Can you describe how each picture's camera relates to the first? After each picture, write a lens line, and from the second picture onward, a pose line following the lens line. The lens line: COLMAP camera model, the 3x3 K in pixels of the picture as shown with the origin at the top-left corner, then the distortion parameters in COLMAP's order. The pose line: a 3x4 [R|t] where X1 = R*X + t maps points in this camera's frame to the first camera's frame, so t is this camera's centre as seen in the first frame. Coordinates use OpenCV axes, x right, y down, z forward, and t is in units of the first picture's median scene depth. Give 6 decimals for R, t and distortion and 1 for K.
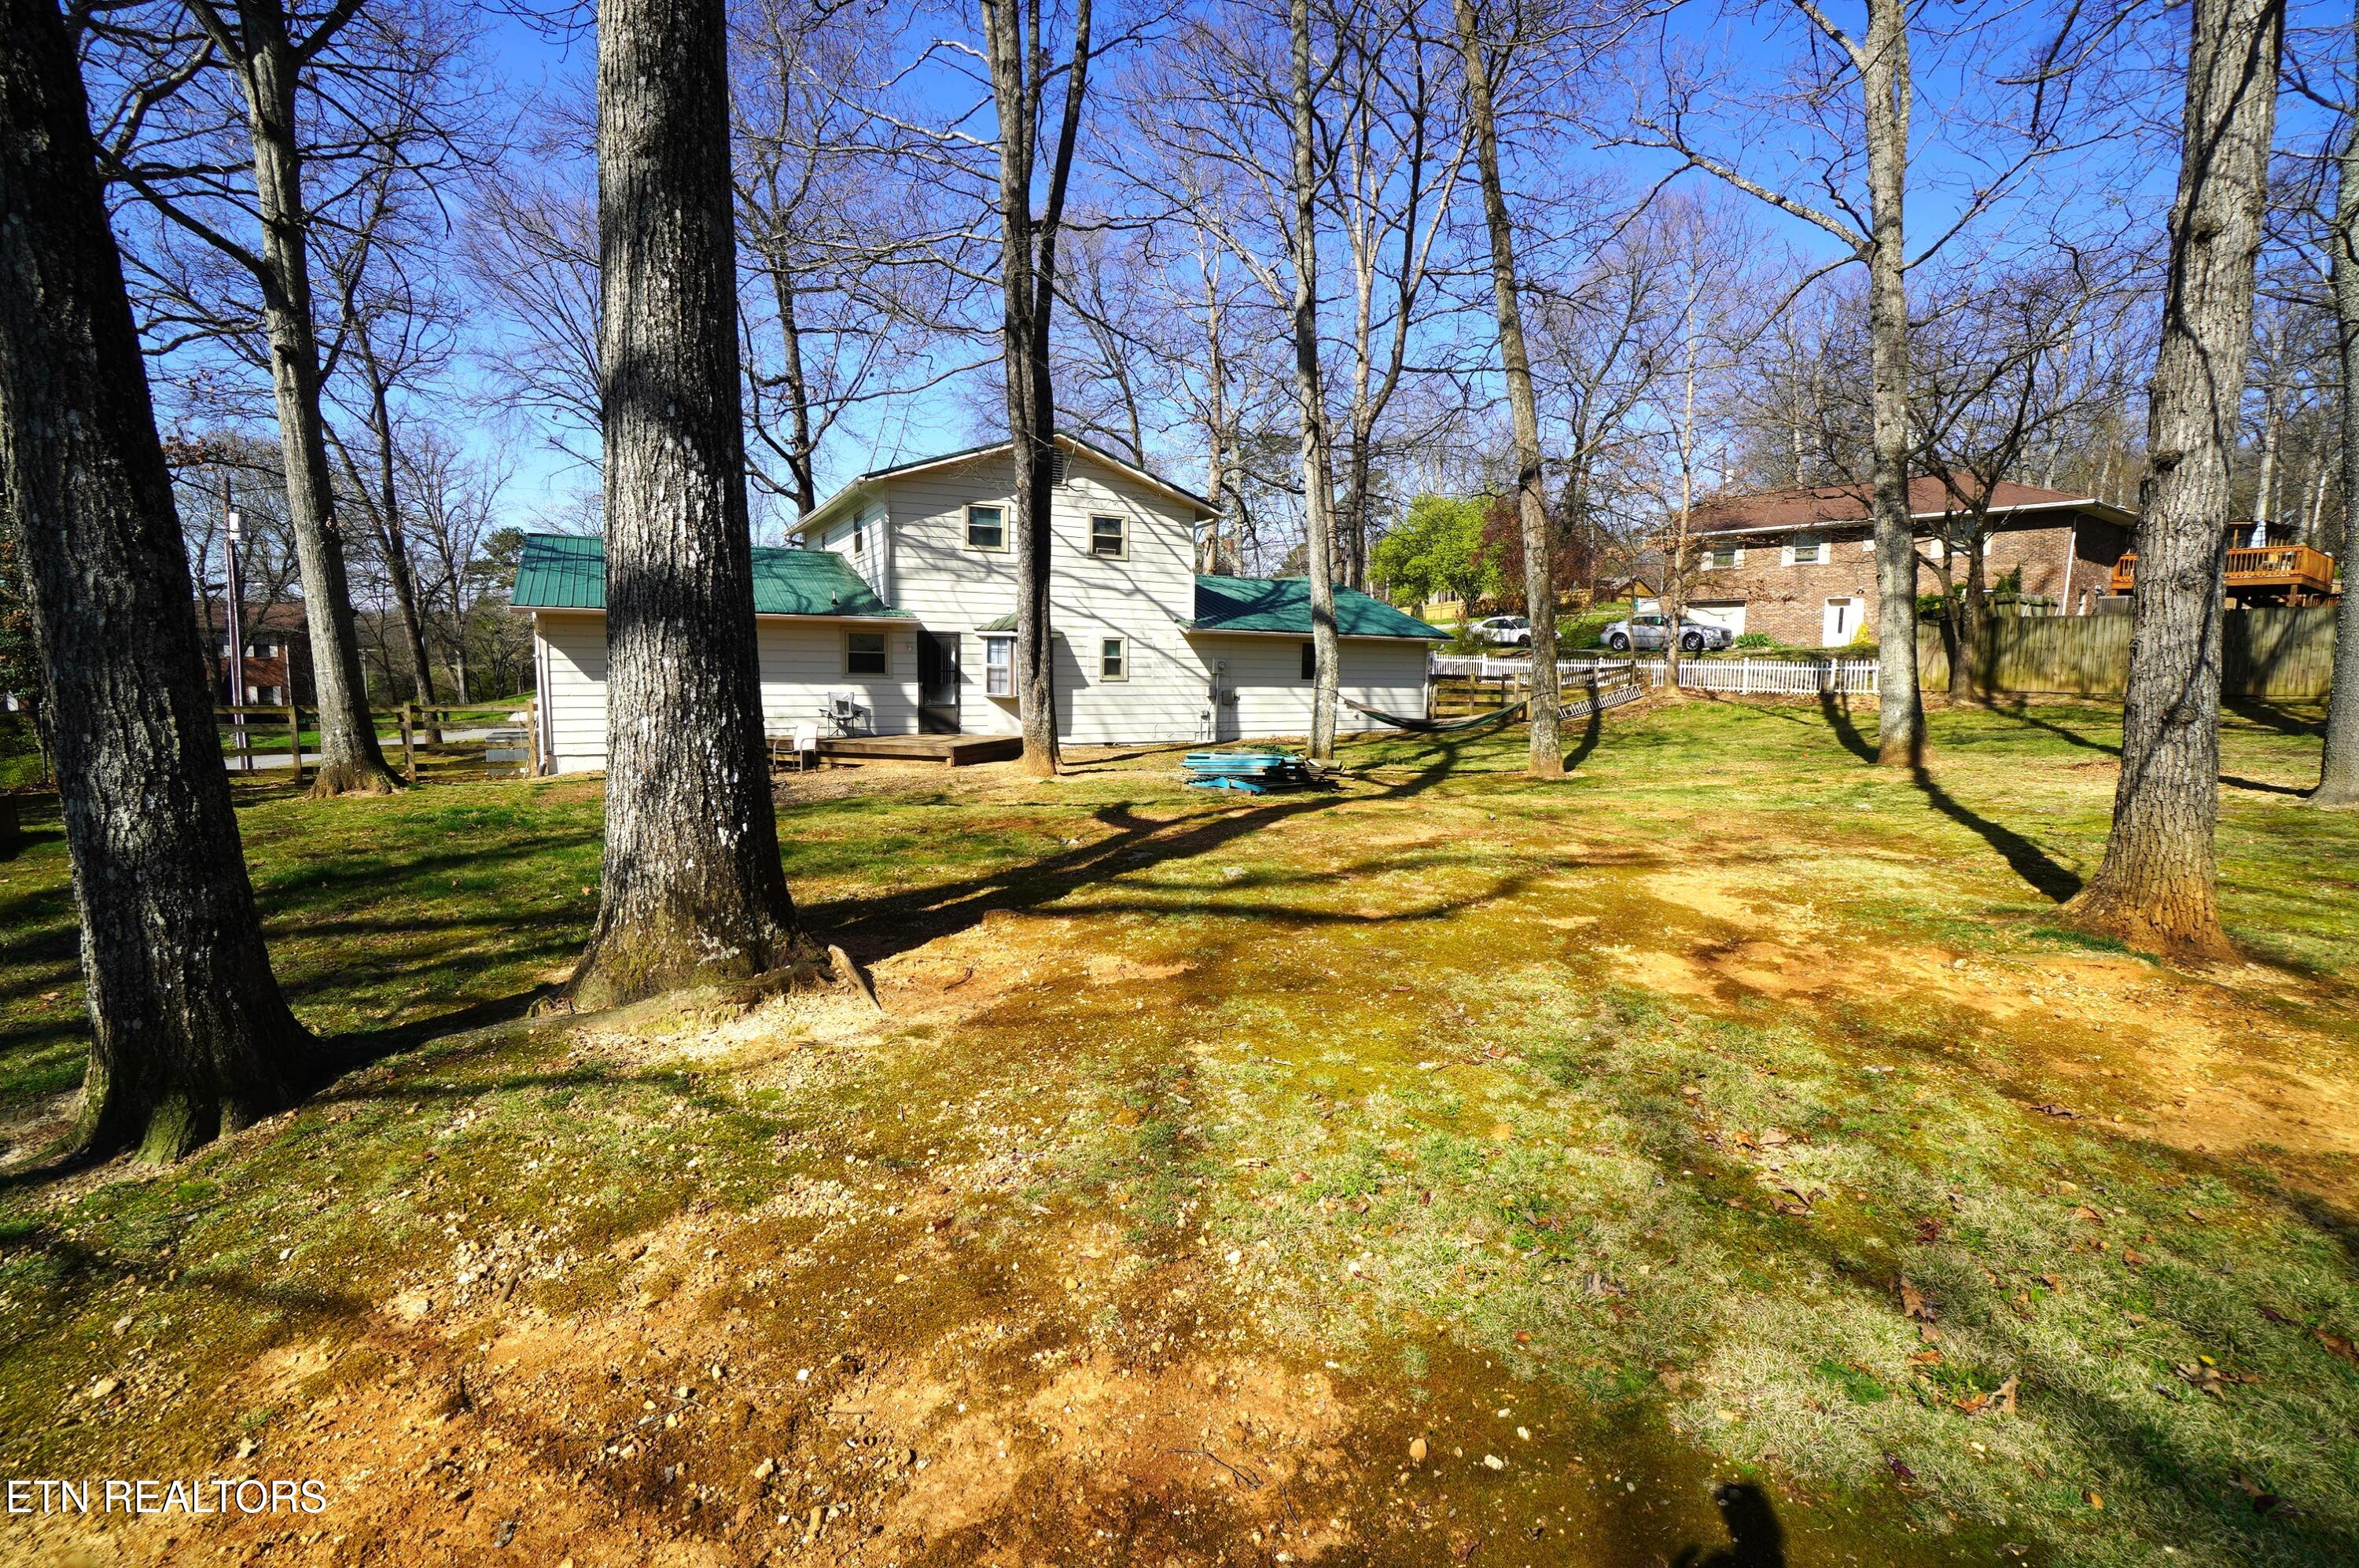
lens RADIAL K [[1014.0, 0, 1179.5], [0, 1014.0, 784.0], [0, 0, 1]] dist [-0.050355, 0.017554]
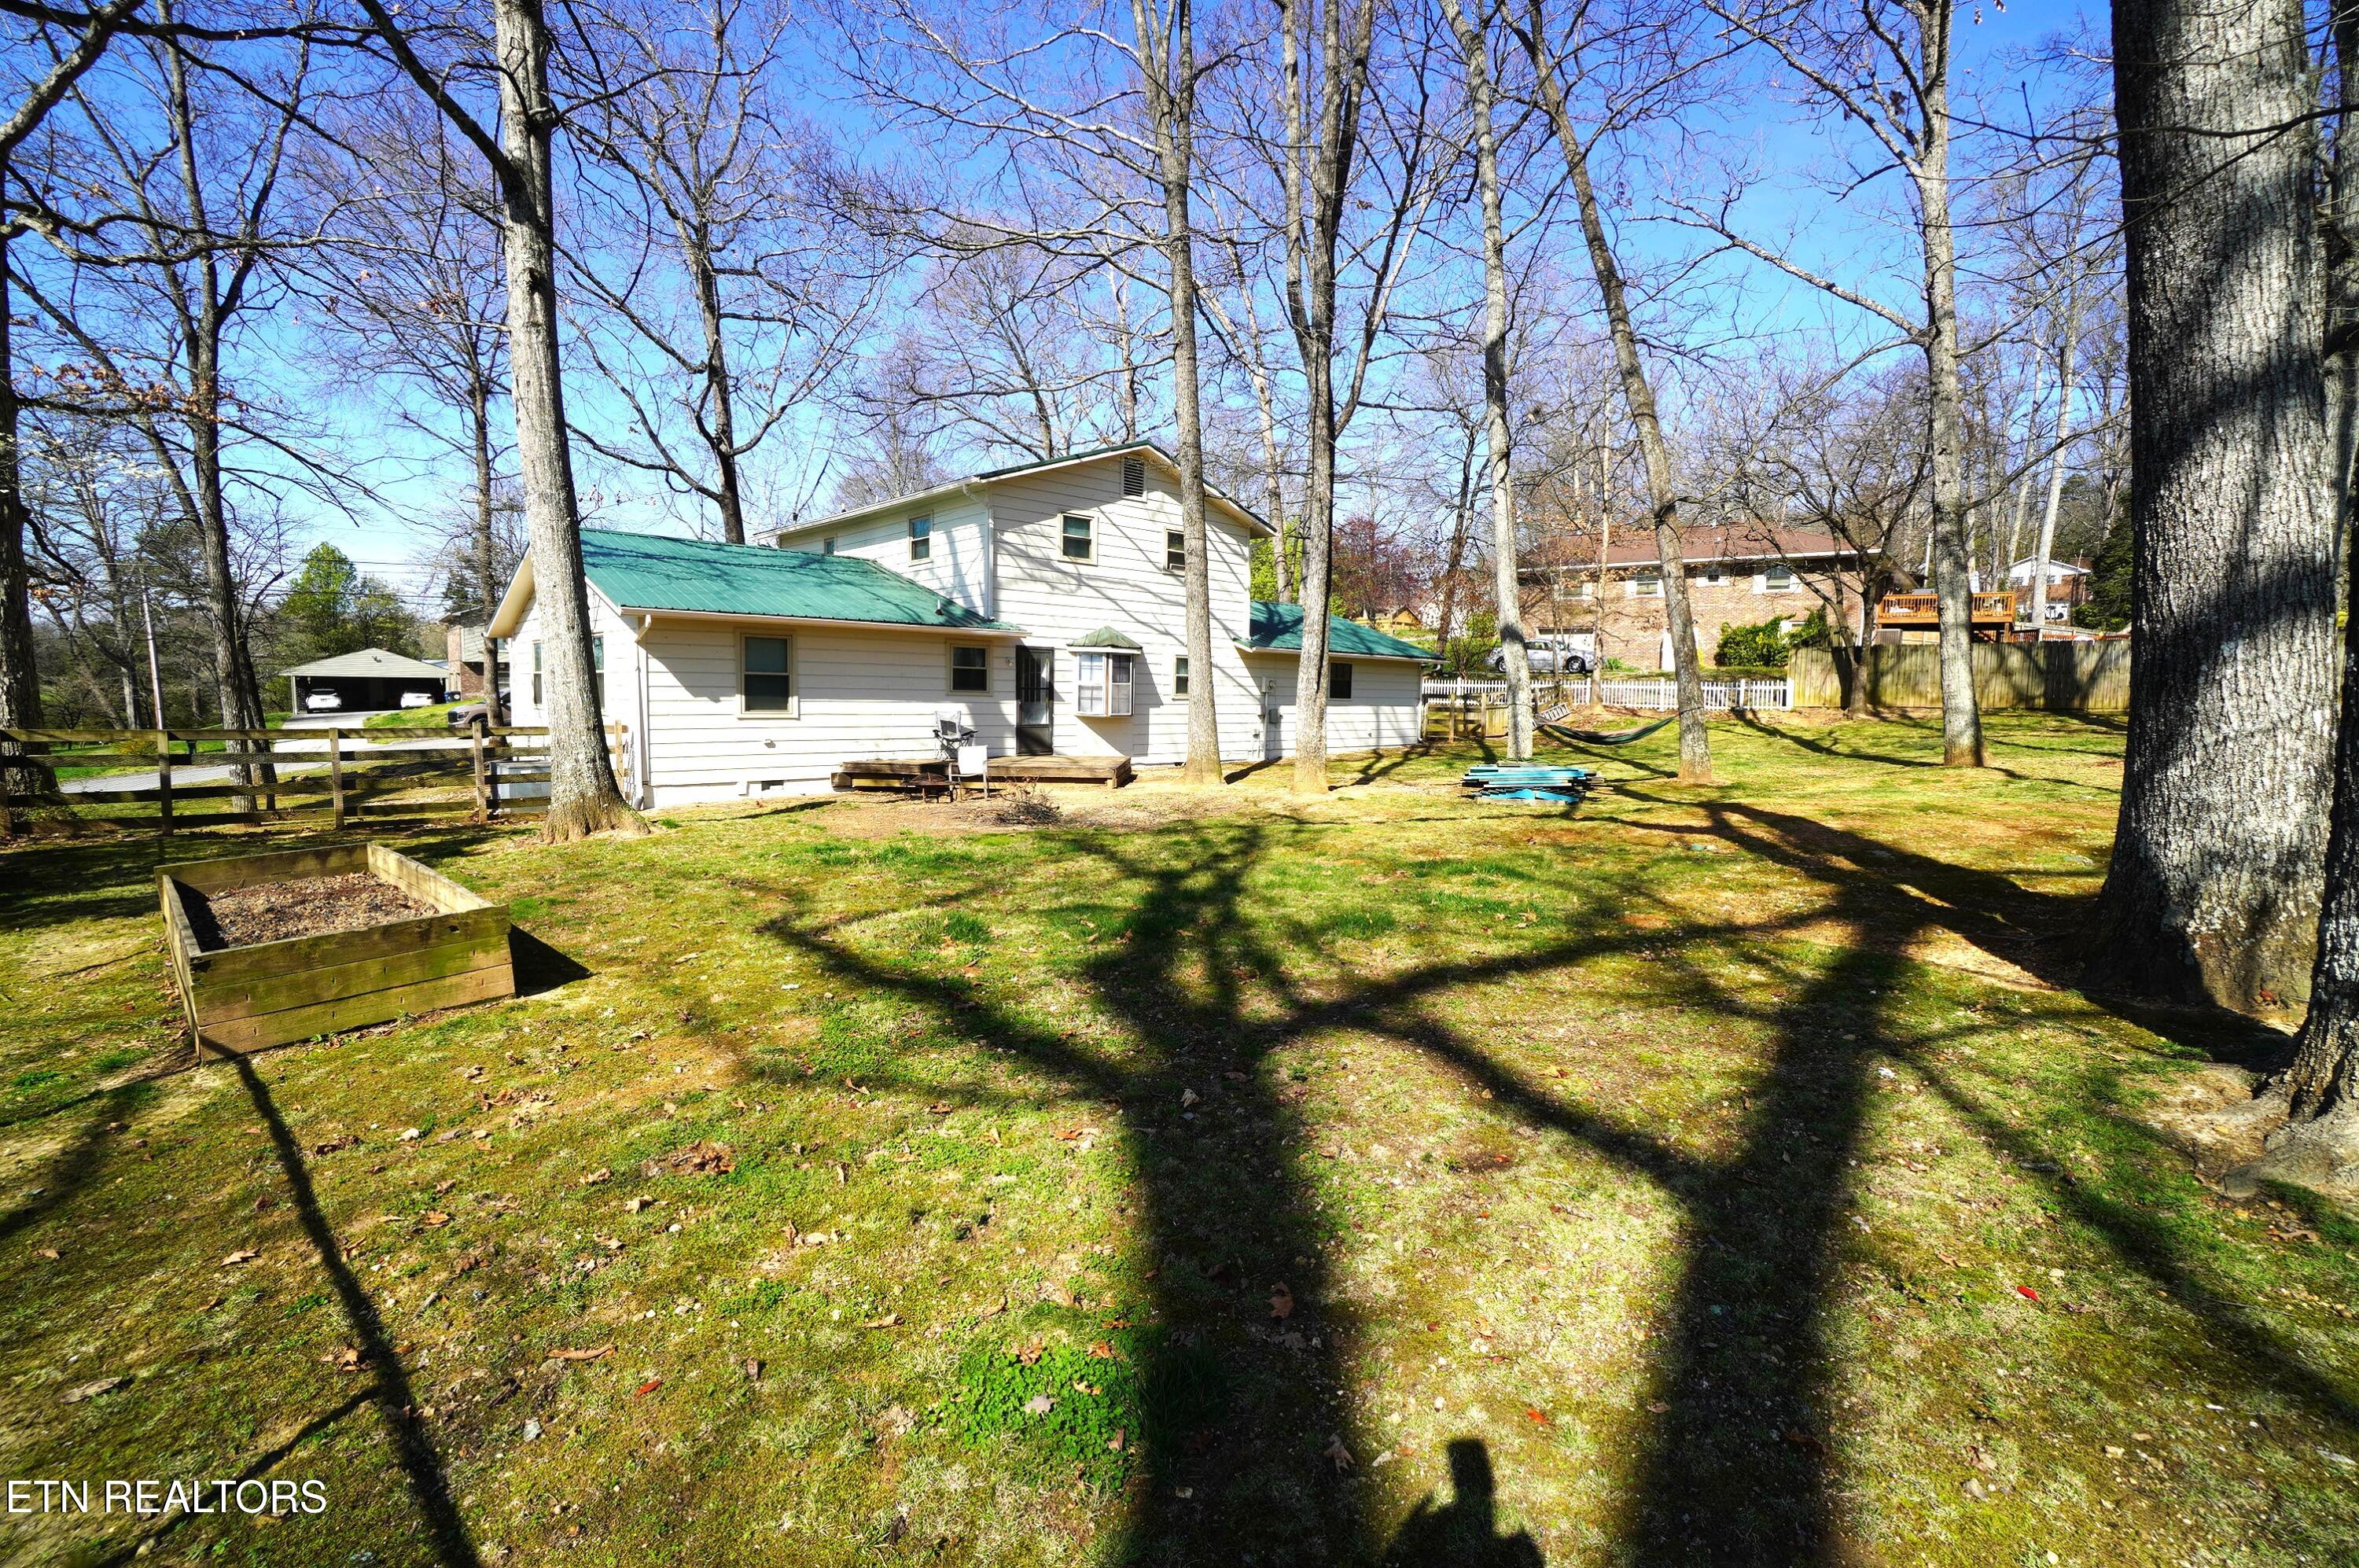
lens RADIAL K [[1014.0, 0, 1179.5], [0, 1014.0, 784.0], [0, 0, 1]] dist [-0.050355, 0.017554]
pose [[0.967334, -0.022808, 0.252477, -0.344298], [0.028751, 0.999389, -0.019874, -0.000627], [-0.251869, 0.026484, 0.967399, 0.060442]]
